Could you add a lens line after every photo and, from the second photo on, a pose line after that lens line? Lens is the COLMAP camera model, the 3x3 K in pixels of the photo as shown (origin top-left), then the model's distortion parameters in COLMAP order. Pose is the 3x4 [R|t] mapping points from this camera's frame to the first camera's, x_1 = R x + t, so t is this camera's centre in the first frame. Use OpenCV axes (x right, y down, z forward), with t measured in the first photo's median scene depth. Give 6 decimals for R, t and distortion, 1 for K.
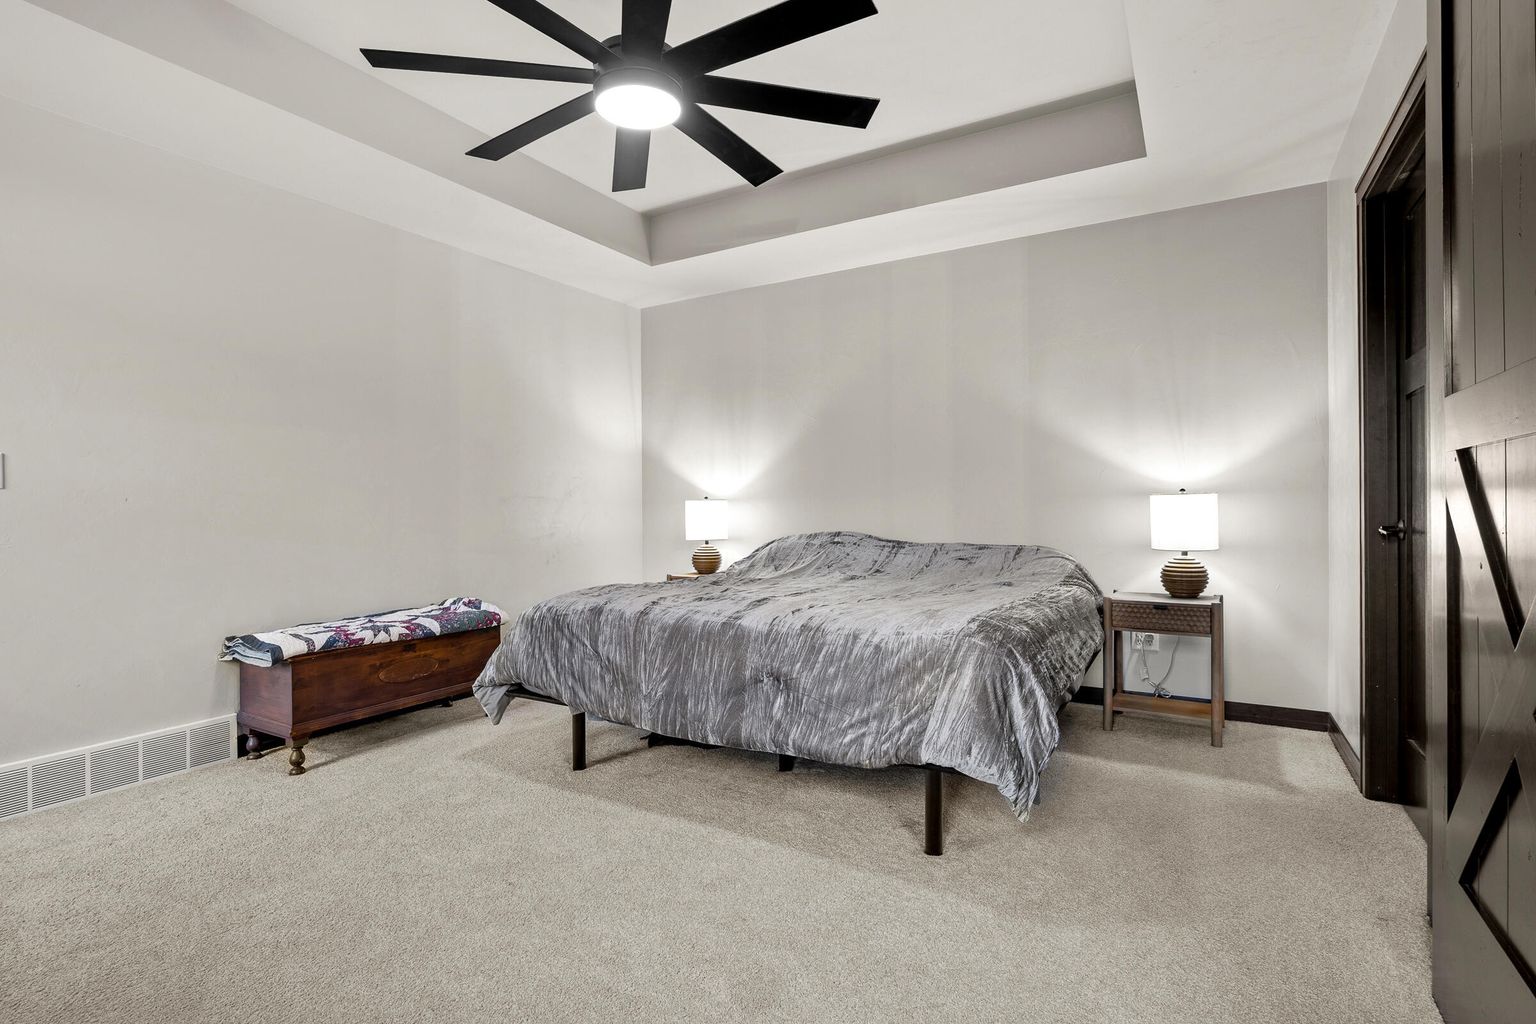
lens RADIAL K [[711.2, 0, 776.9], [0, 711.2, 518.8], [0, 0, 1]] dist [-0.025271, 0.005450]
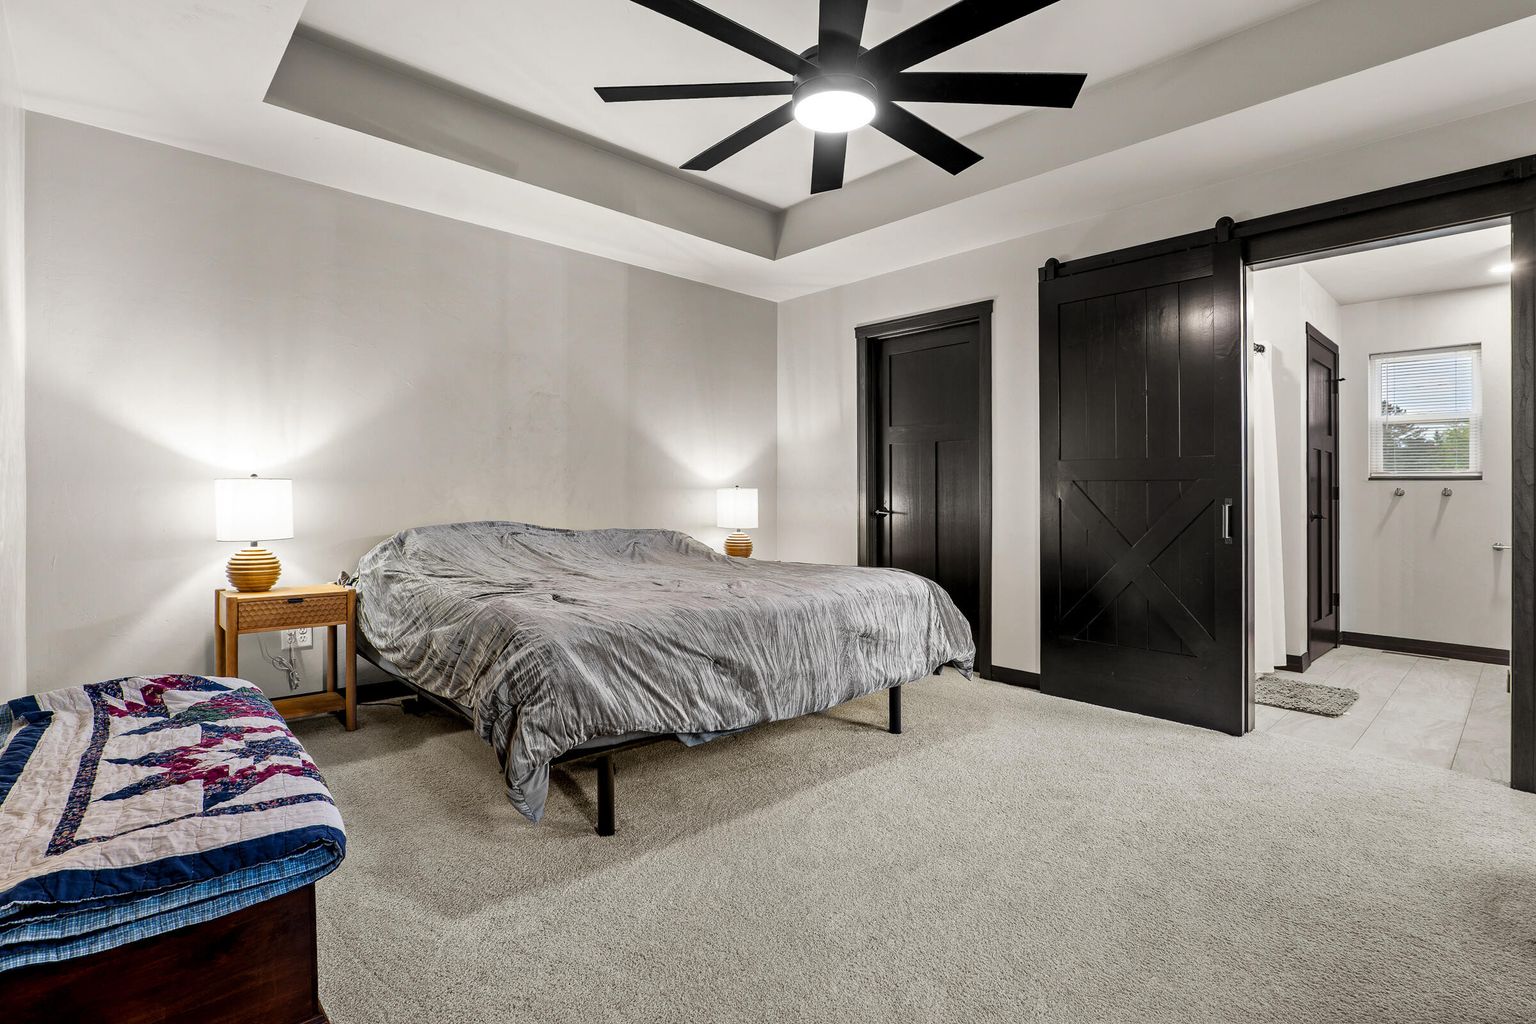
lens RADIAL K [[723.9, 0, 766.0], [0, 723.9, 504.3], [0, 0, 1]] dist [-0.022050, 0.006156]
pose [[0.285255, 0.002869, 0.958447, -0.661183], [0.000327, 0.999995, -0.003090, -0.000166], [-0.958452, 0.001195, 0.285252, 0.415802]]
